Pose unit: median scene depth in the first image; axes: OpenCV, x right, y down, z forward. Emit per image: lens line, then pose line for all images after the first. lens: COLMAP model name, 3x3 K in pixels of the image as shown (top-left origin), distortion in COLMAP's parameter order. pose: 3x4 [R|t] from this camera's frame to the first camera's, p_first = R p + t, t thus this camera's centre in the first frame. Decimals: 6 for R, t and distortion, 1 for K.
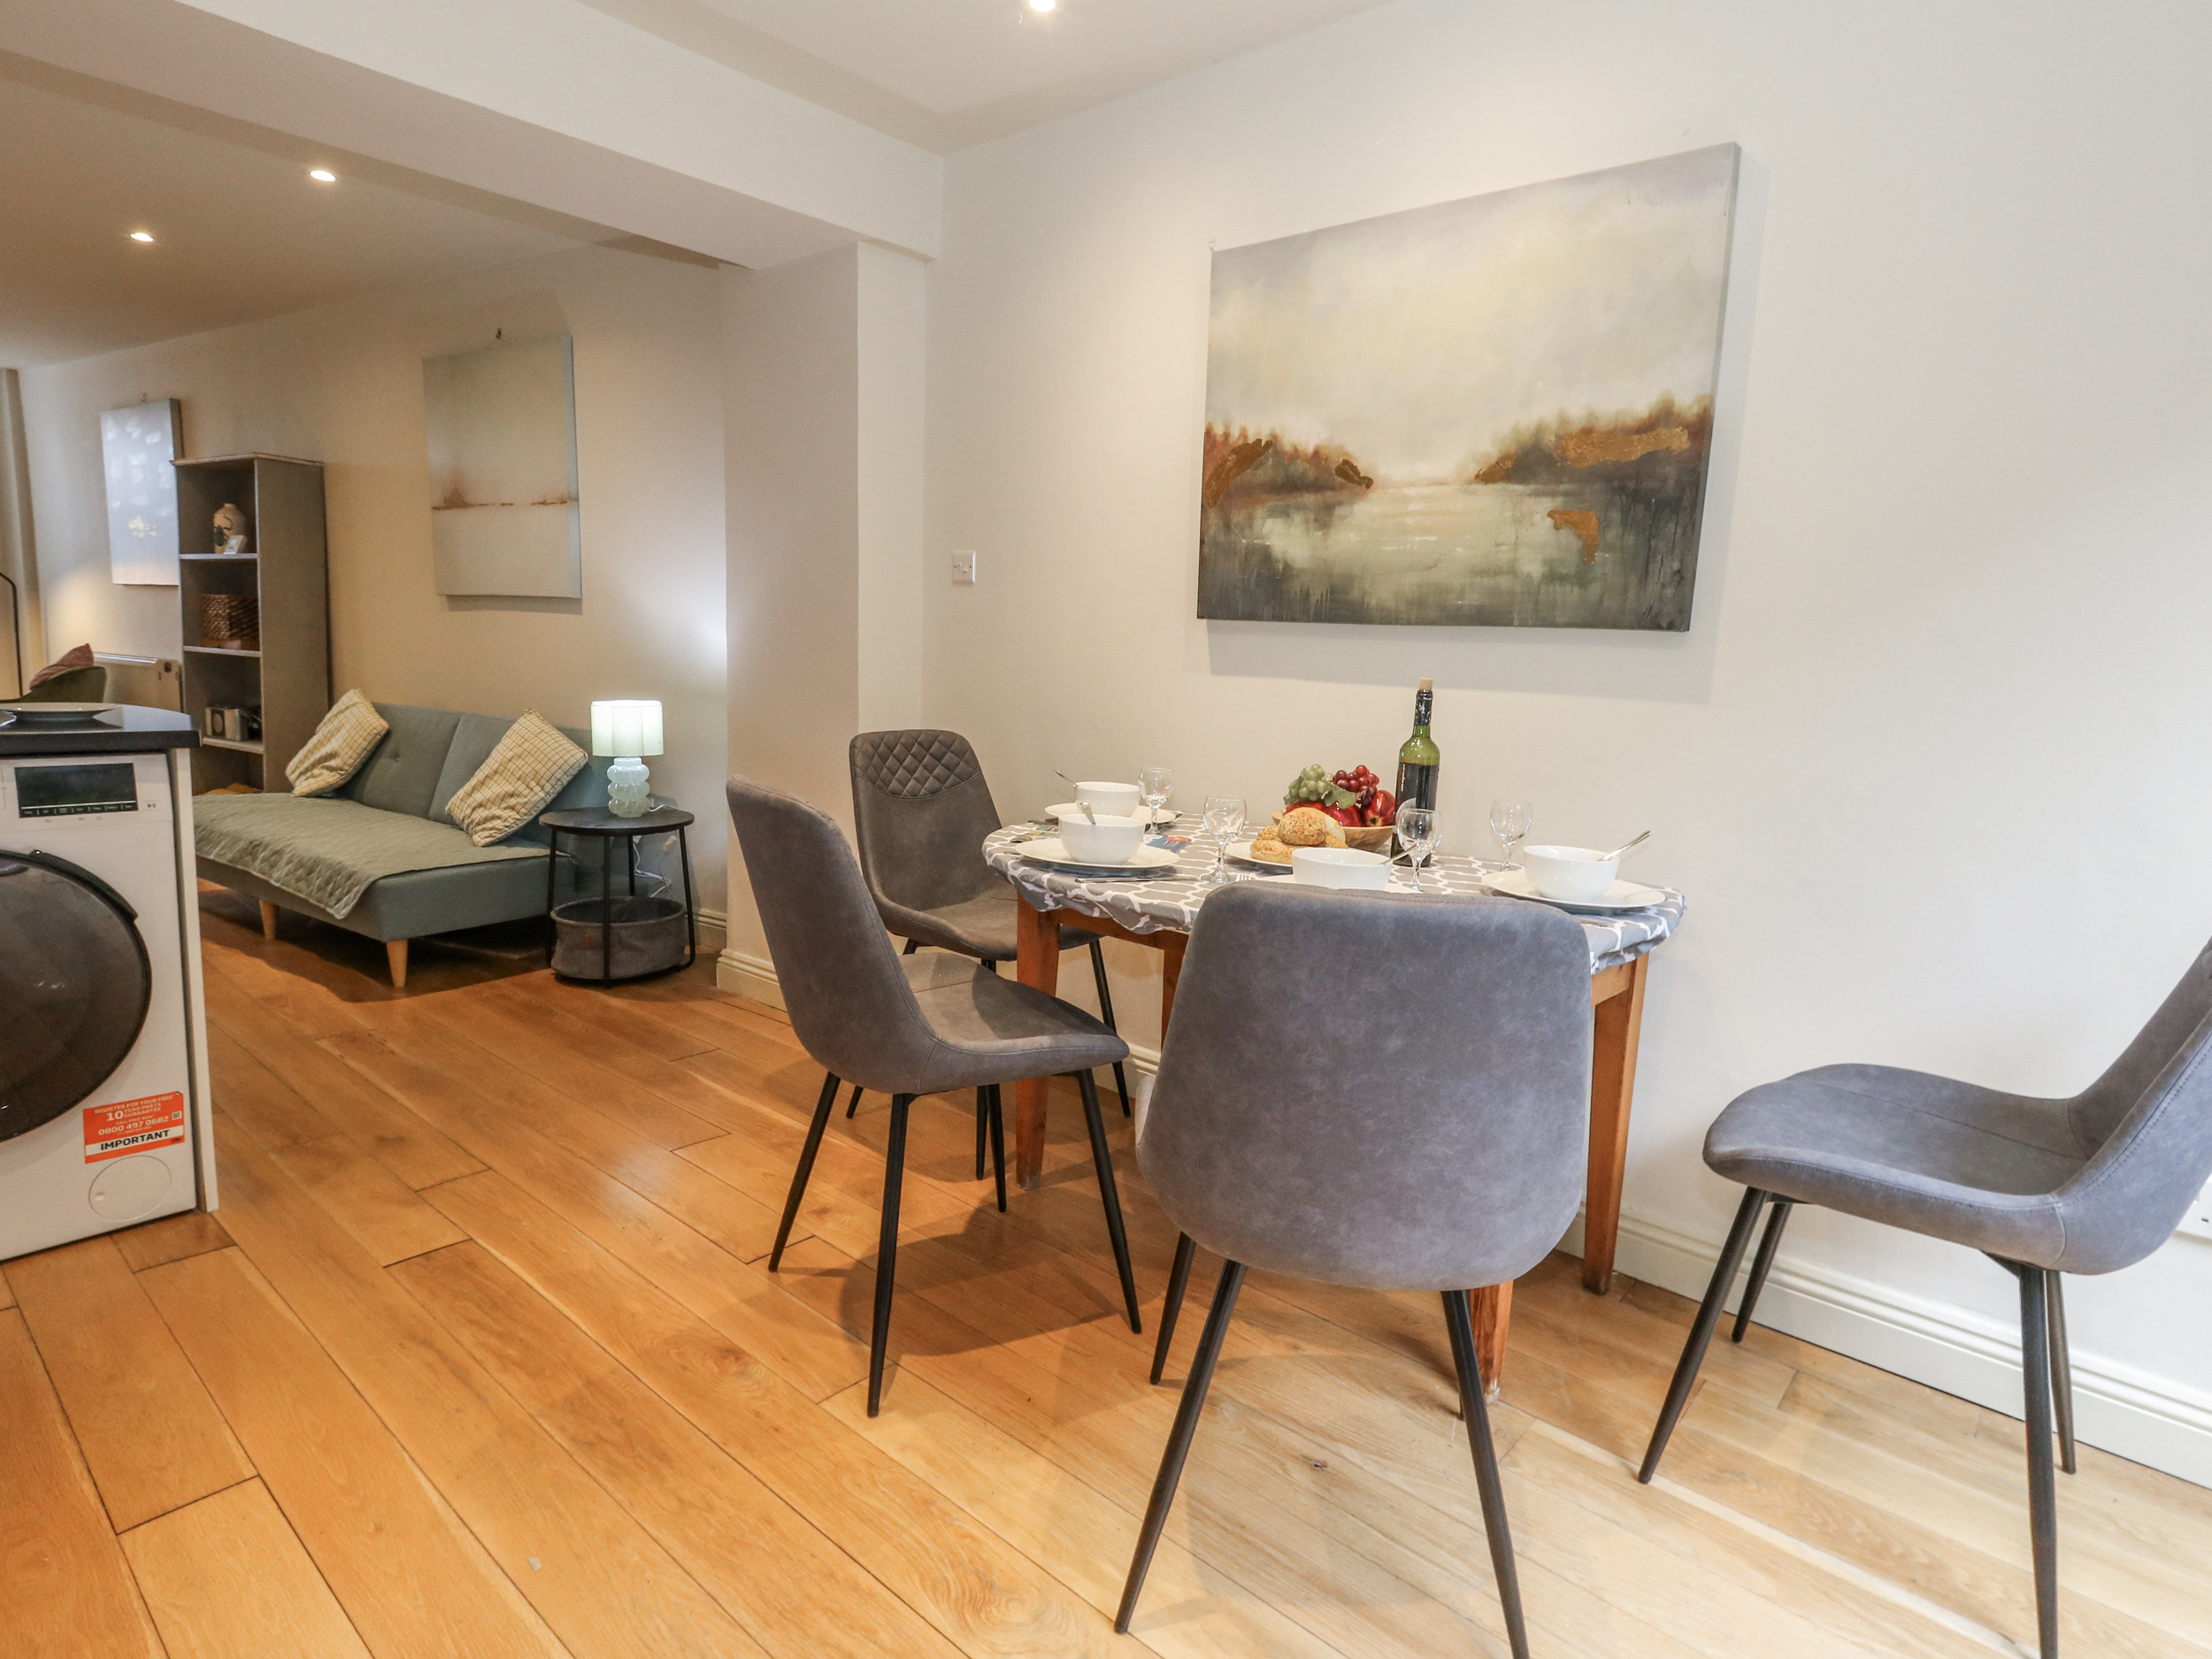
lens RADIAL K [[1178.8, 0, 1116.9], [0, 1178.8, 817.5], [0, 0, 1]] dist [0.003415, -0.003501]
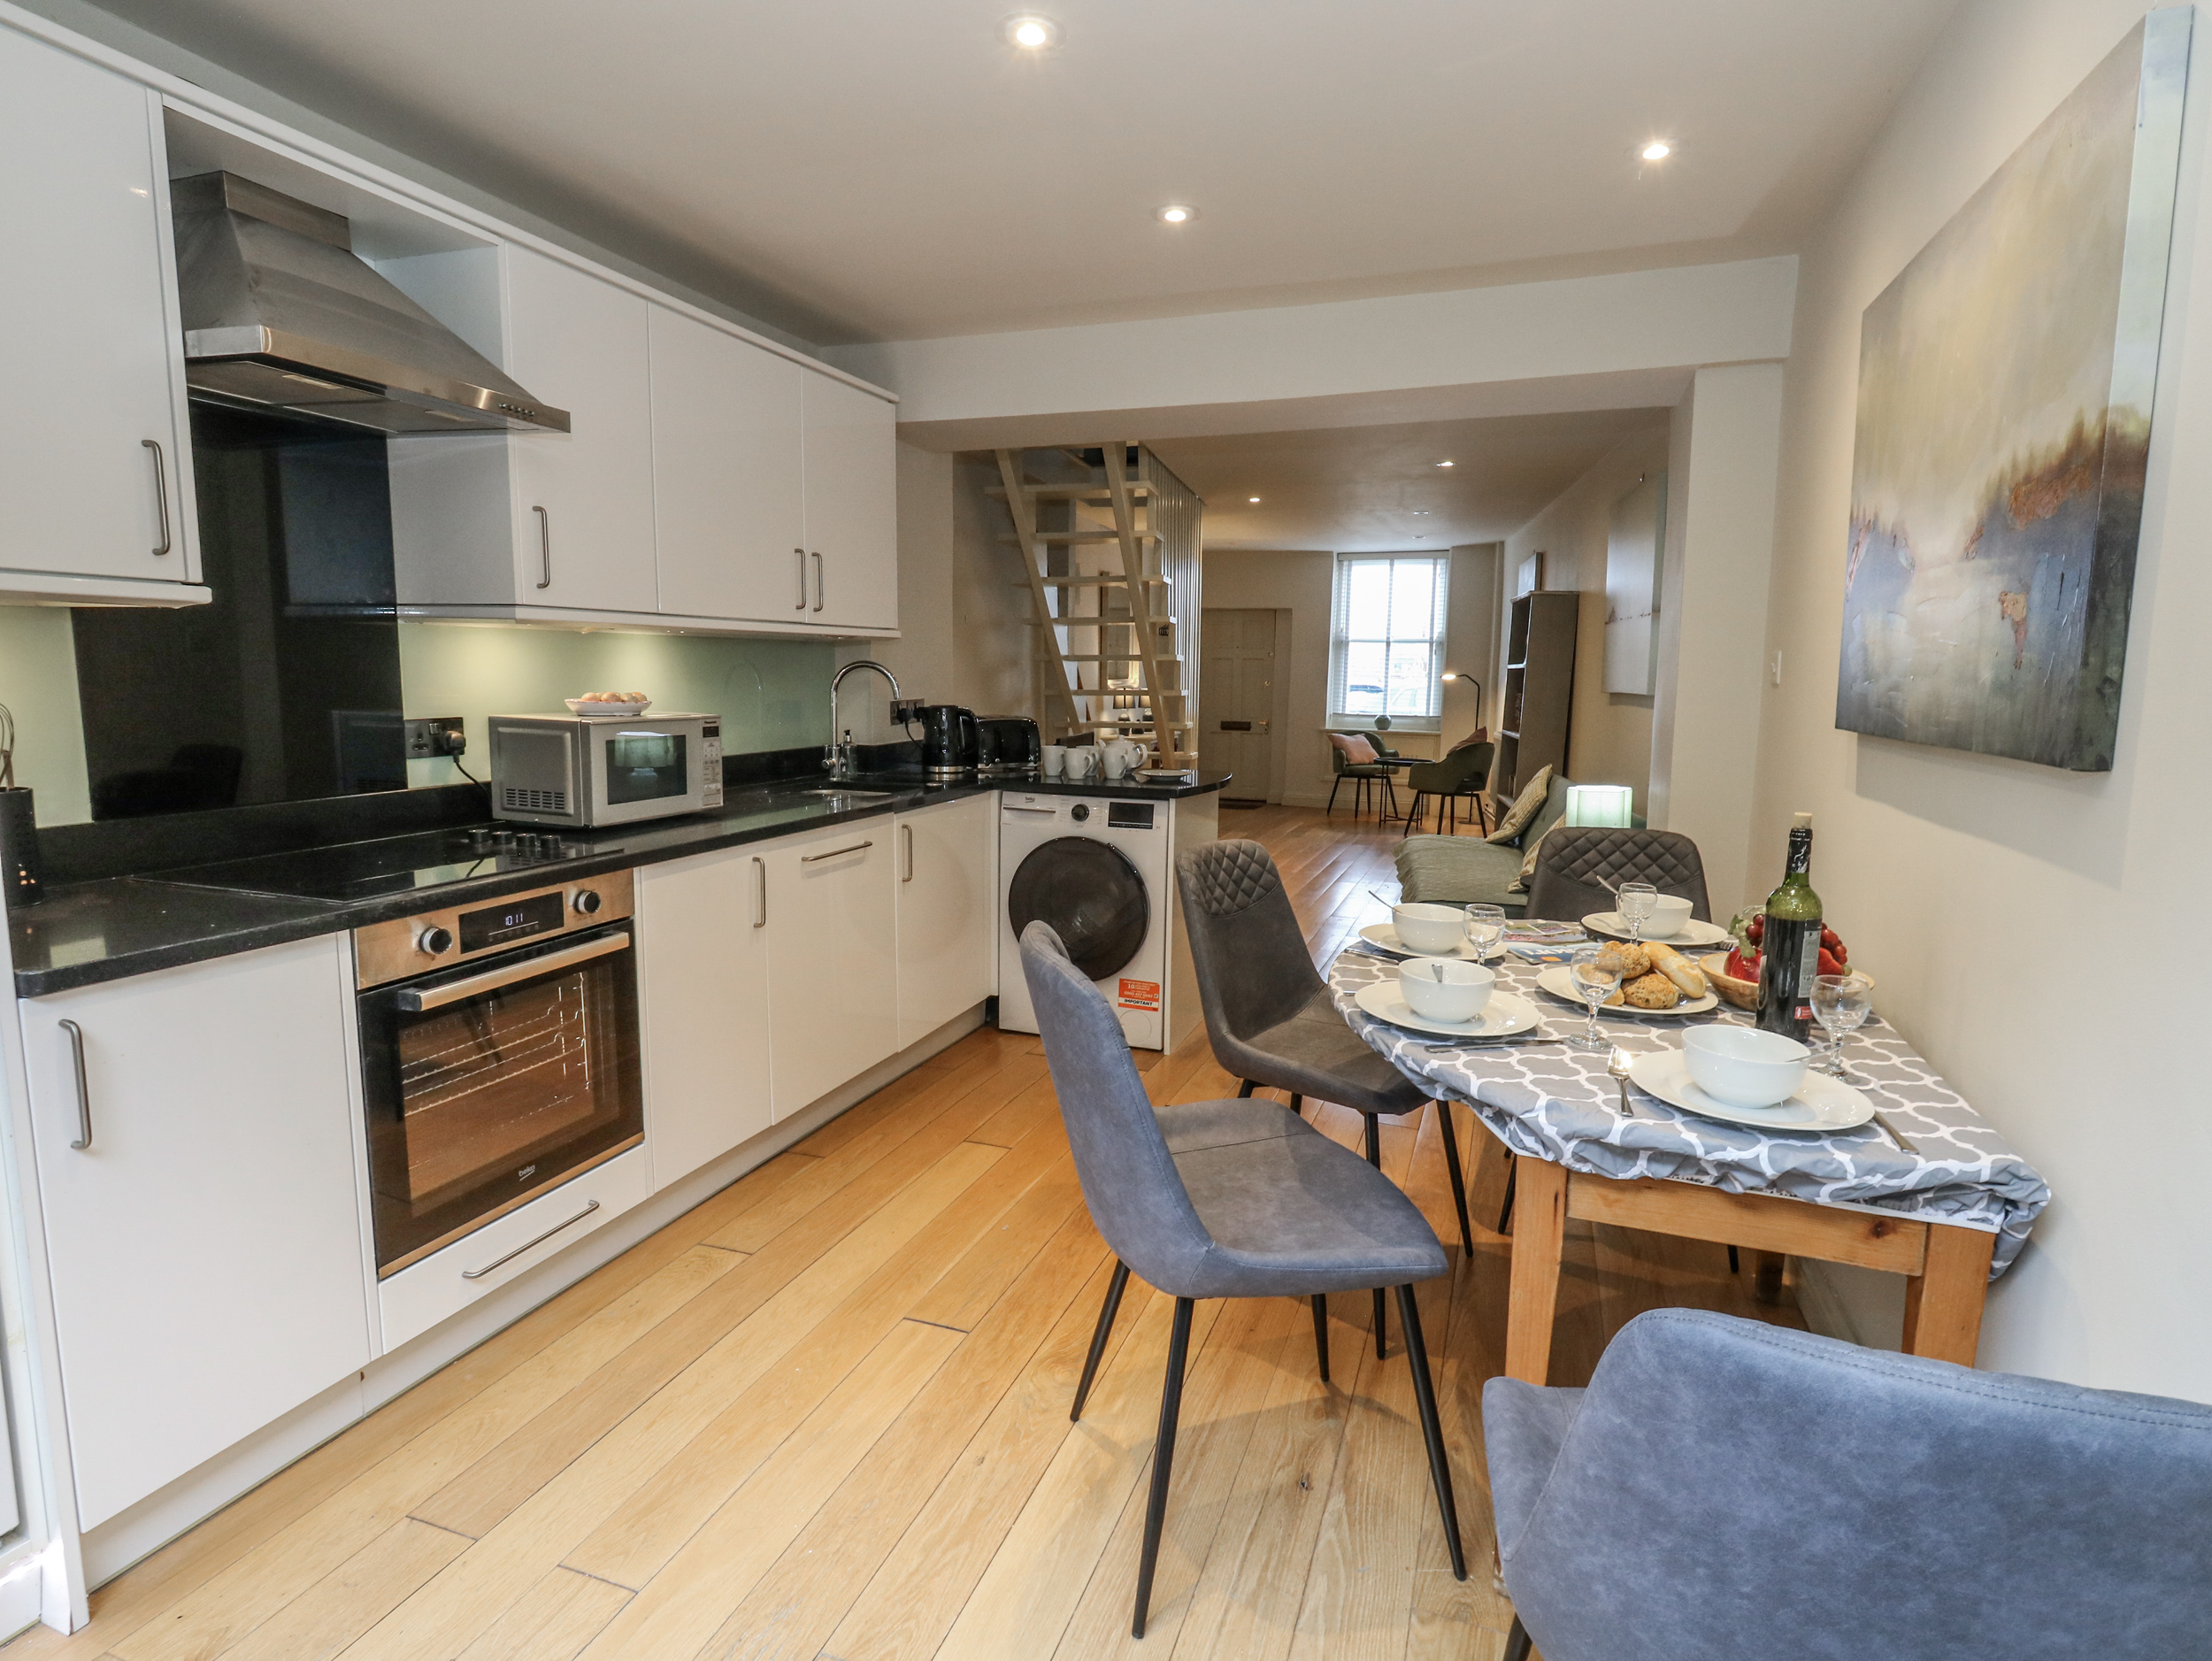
lens RADIAL K [[1140.0, 0, 1145.5], [0, 1140.0, 820.7], [0, 0, 1]] dist [0.004540, 0.000004]
pose [[0.372375, 0.084146, -0.924260, 0.462256], [-0.134130, 0.990305, 0.036119, -0.045356], [0.918339, 0.110521, 0.380051, 0.157759]]
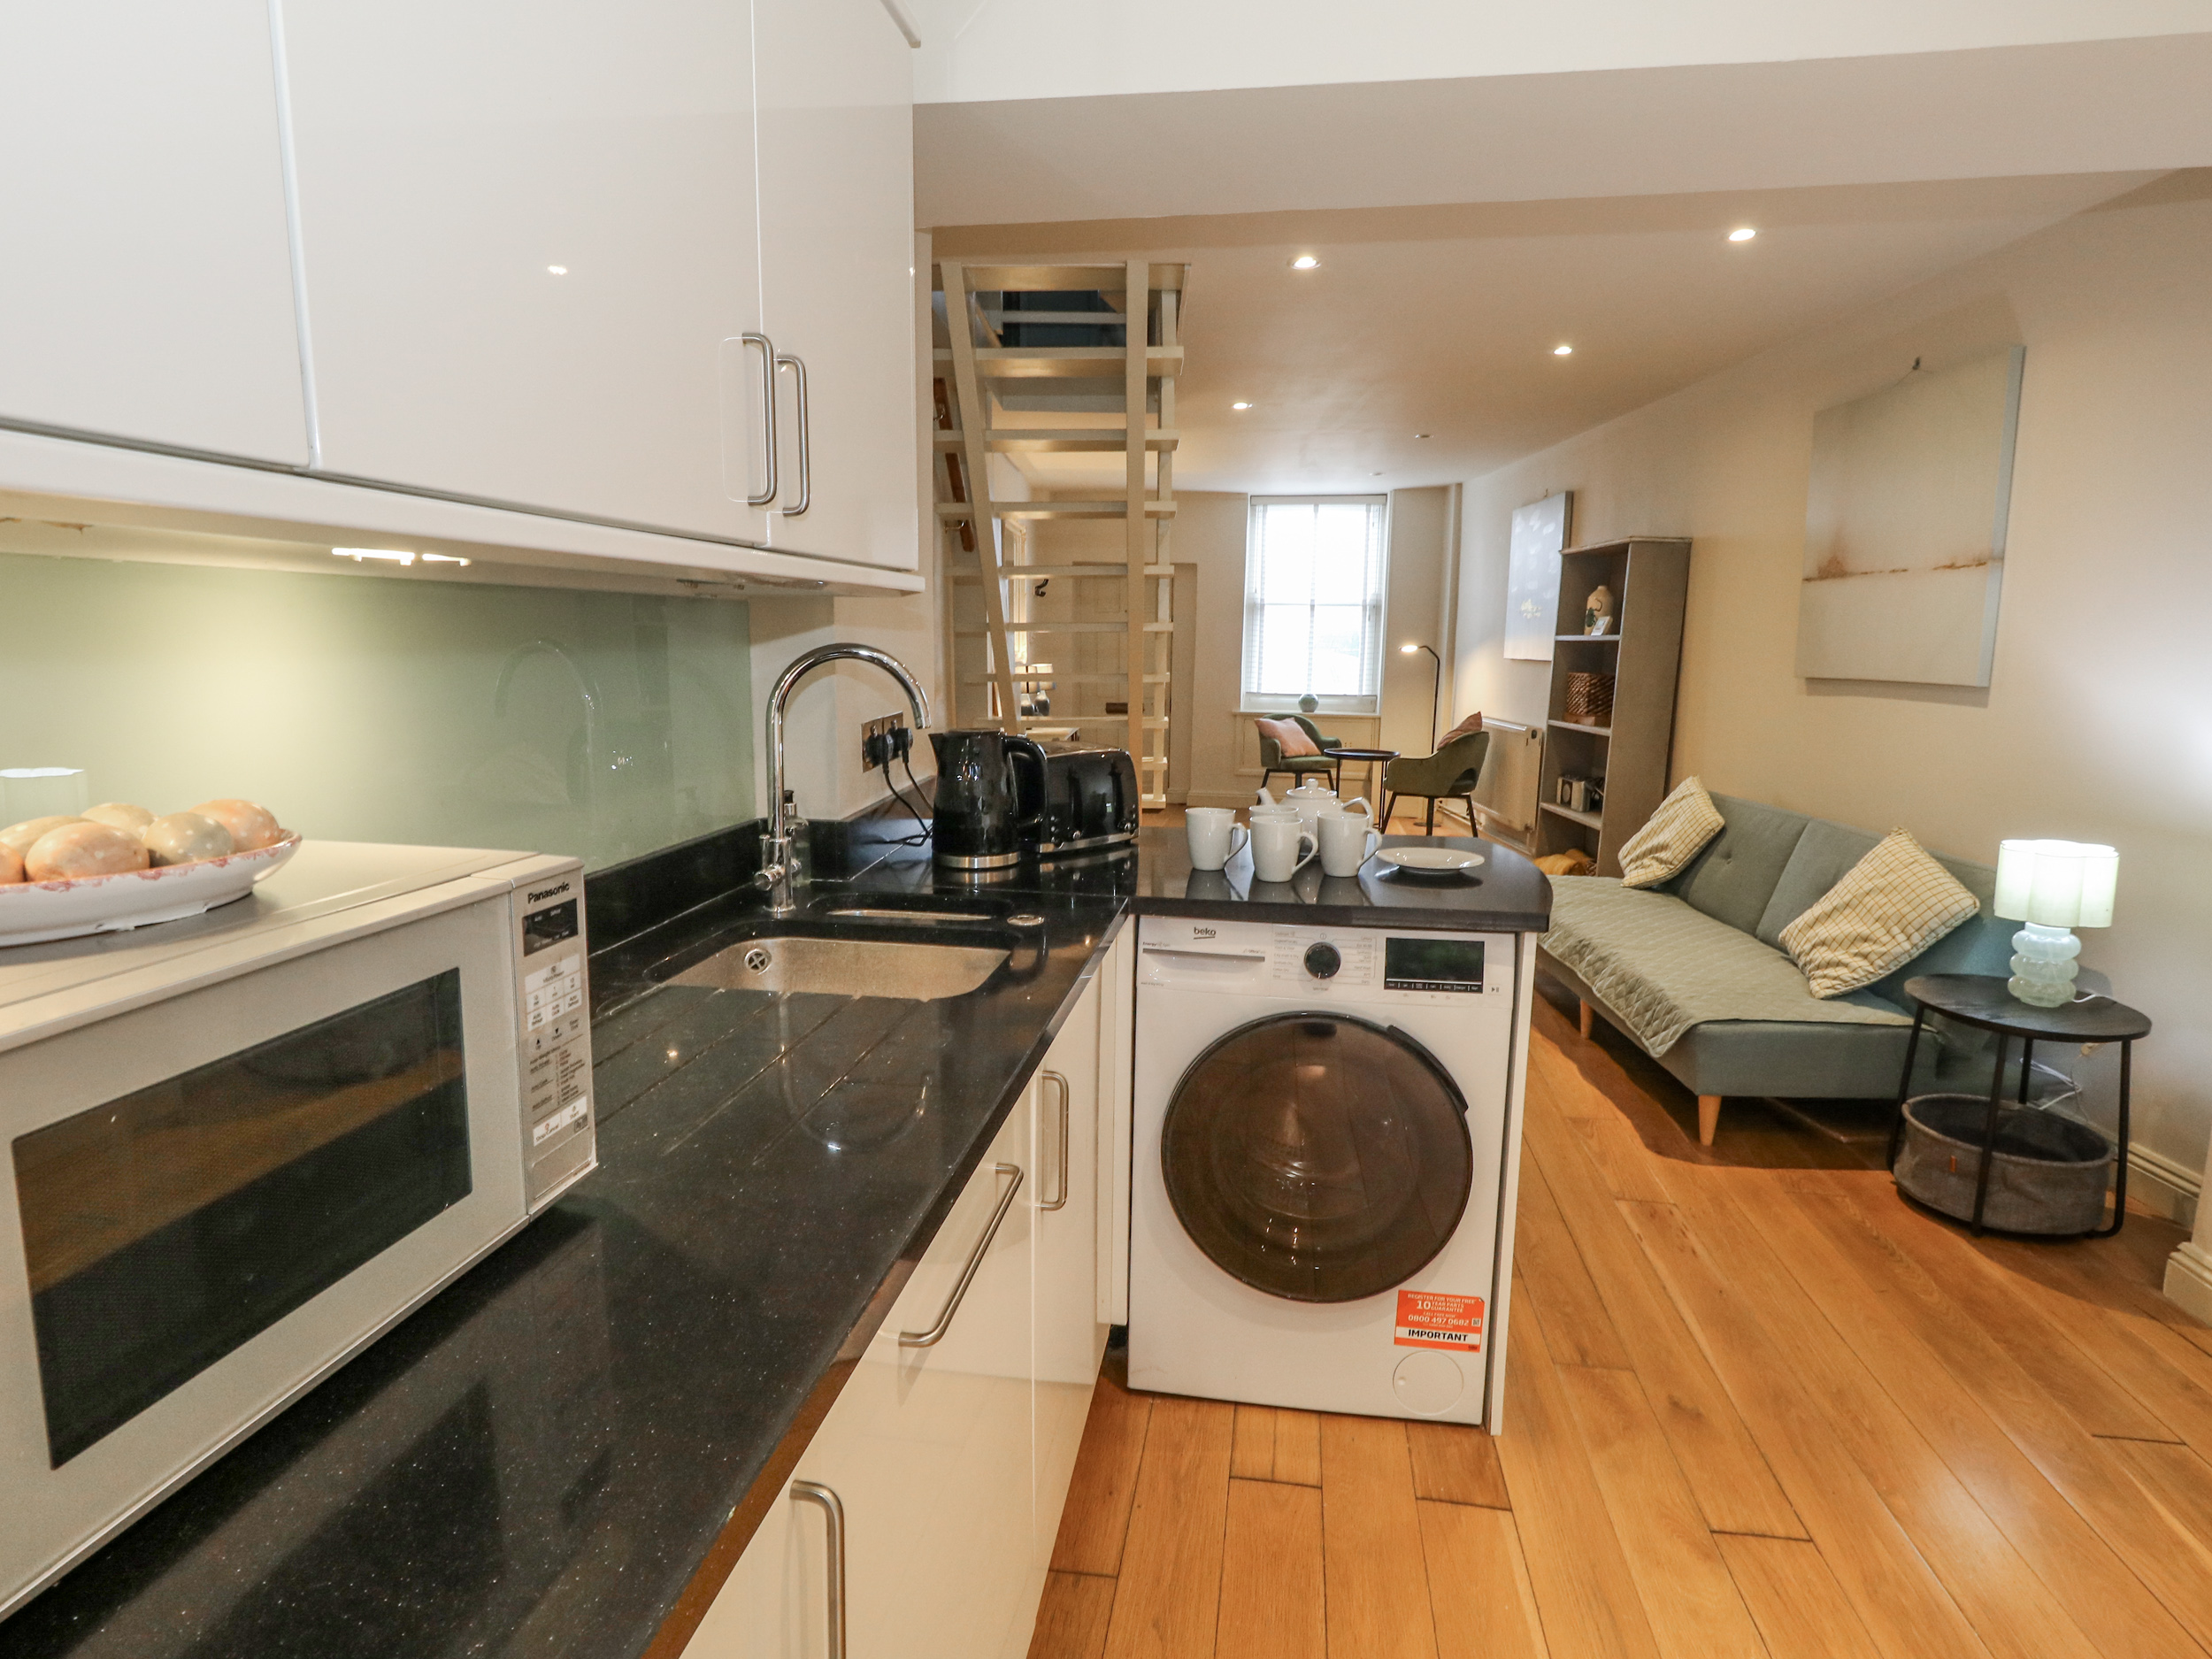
lens RADIAL K [[1178.8, 0, 1132.1], [0, 1178.8, 818.1], [0, 0, 1]] dist [0.003415, -0.003501]
pose [[0.538665, 0.091158, -0.837574, -0.121394], [-0.112015, 0.993053, 0.036040, -0.076919], [0.835041, 0.074407, 0.545134, 0.144155]]
